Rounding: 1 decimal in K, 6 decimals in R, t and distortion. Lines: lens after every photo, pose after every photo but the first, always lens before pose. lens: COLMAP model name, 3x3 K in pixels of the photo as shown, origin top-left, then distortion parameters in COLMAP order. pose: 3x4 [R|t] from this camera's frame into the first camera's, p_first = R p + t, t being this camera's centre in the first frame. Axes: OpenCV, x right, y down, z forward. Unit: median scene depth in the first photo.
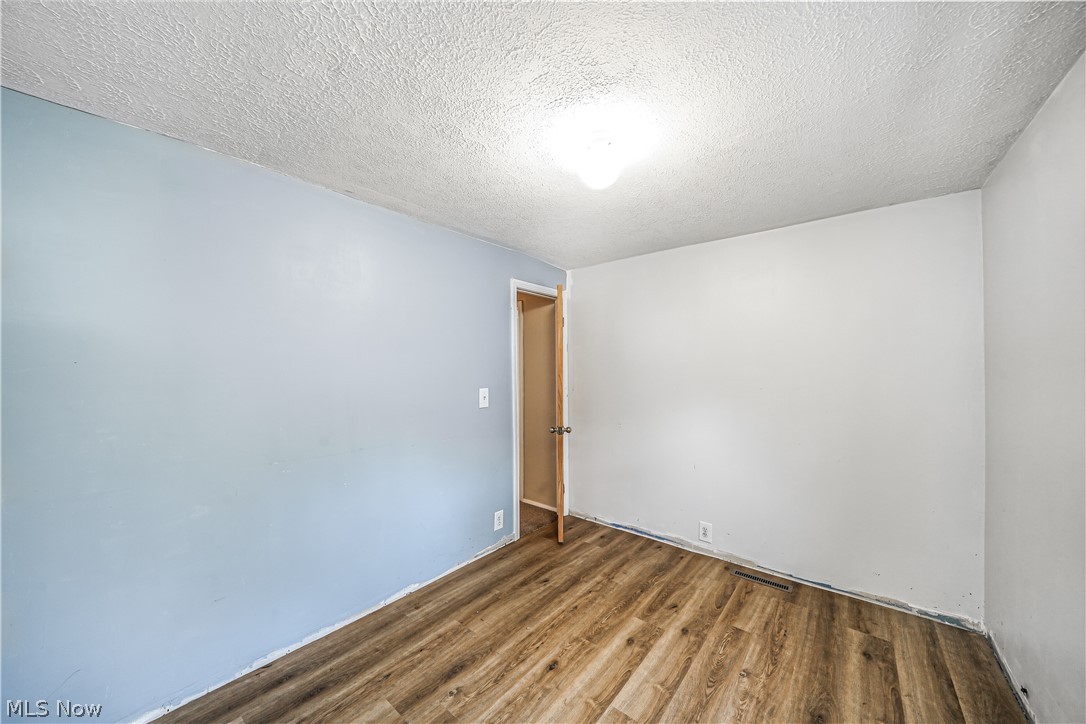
lens RADIAL K [[377.8, 0, 544.8], [0, 377.8, 365.5], [0, 0, 1]] dist [0.000043, -0.000010]
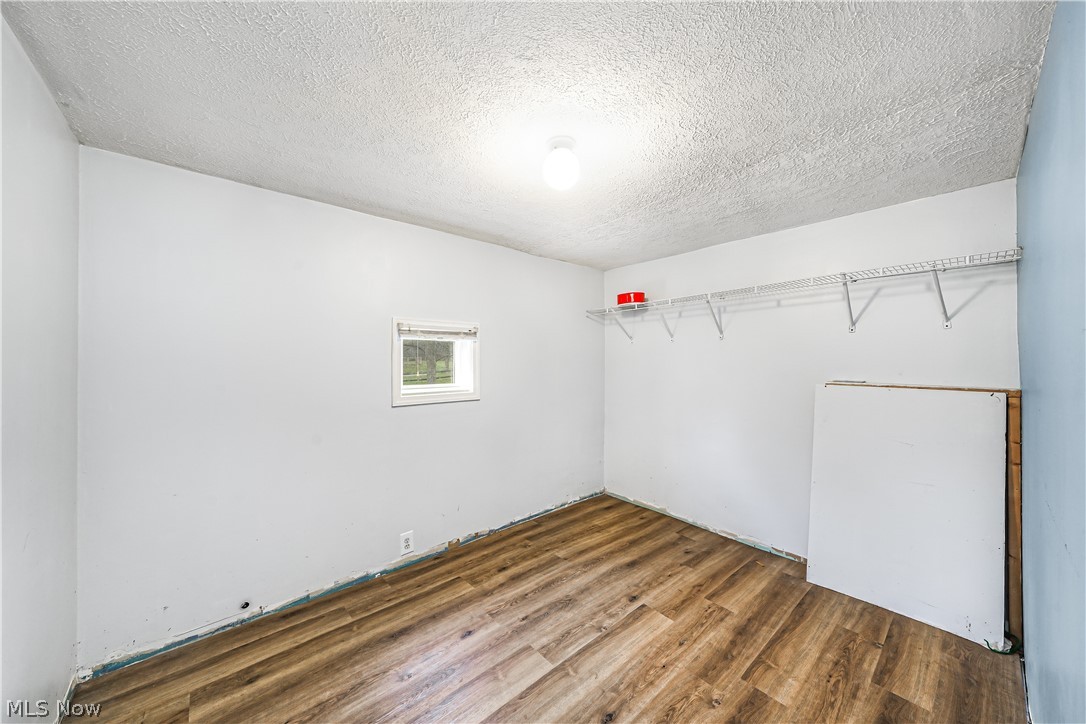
lens RADIAL K [[377.8, 0, 541.5], [0, 377.8, 359.6], [0, 0, 1]] dist [0.000043, -0.000010]
pose [[-0.987007, 0.005036, 0.160596, 0.030129], [0.004170, 0.999975, -0.005732, 0.016096], [-0.160621, -0.004988, -0.987004, 1.971790]]
